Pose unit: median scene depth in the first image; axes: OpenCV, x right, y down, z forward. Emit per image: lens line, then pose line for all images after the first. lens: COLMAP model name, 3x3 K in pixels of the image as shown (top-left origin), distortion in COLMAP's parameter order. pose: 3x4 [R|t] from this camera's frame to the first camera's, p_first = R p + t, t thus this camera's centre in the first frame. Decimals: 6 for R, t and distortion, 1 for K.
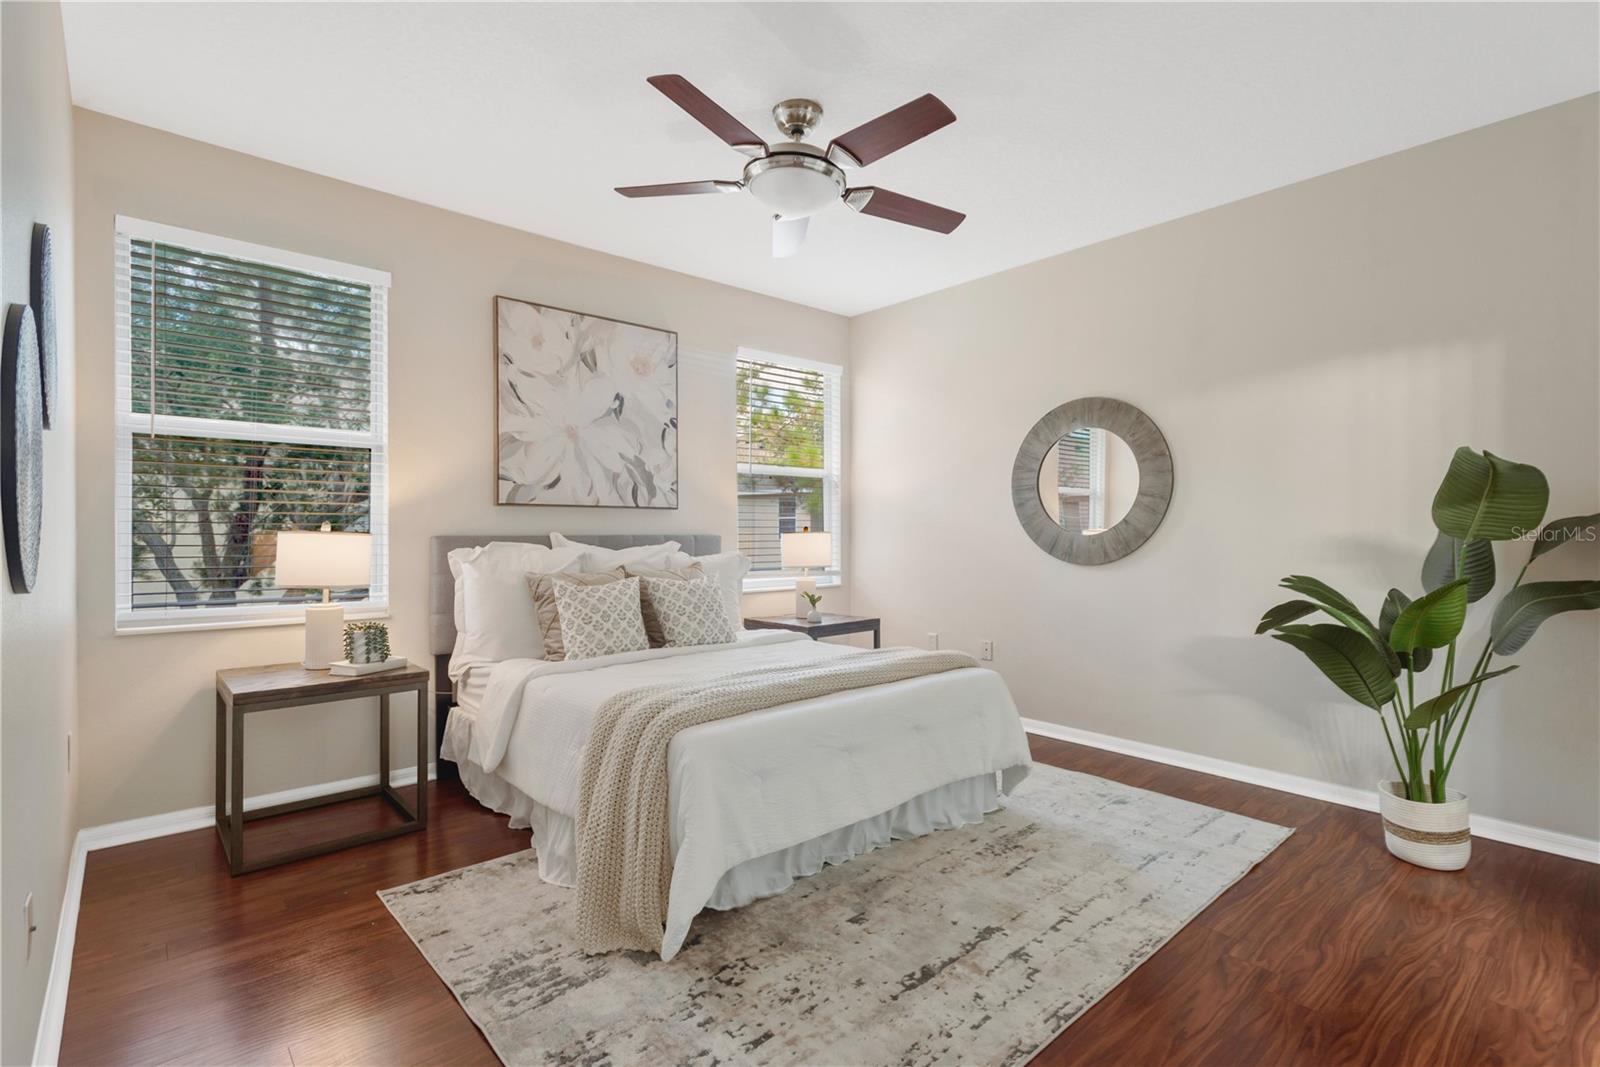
lens RADIAL K [[748.0, 0, 785.7], [0, 748.0, 530.6], [0, 0, 1]] dist [0.018996, -0.005887]
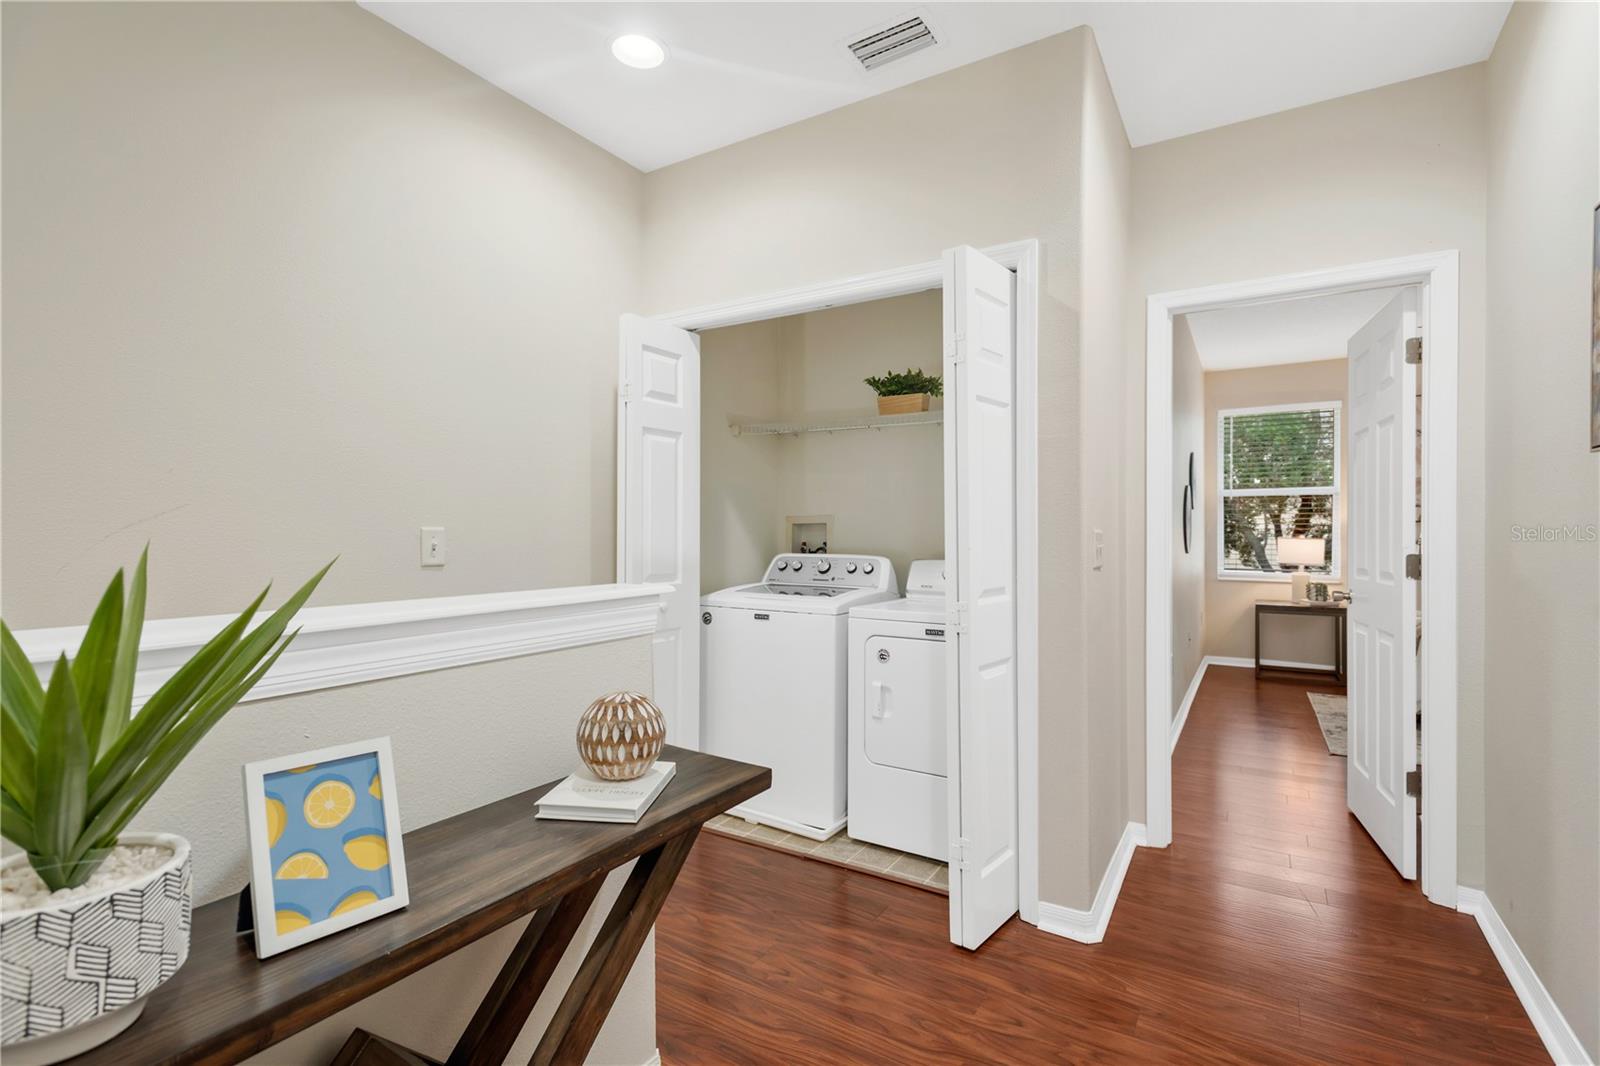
lens RADIAL K [[748.0, 0, 790.1], [0, 748.0, 530.1], [0, 0, 1]] dist [0.018996, -0.005887]
pose [[0.290333, -0.003725, -0.956918, 1.040729], [-0.001348, 0.999990, -0.004301, -0.012470], [0.956925, 0.002538, 0.290325, -1.030344]]
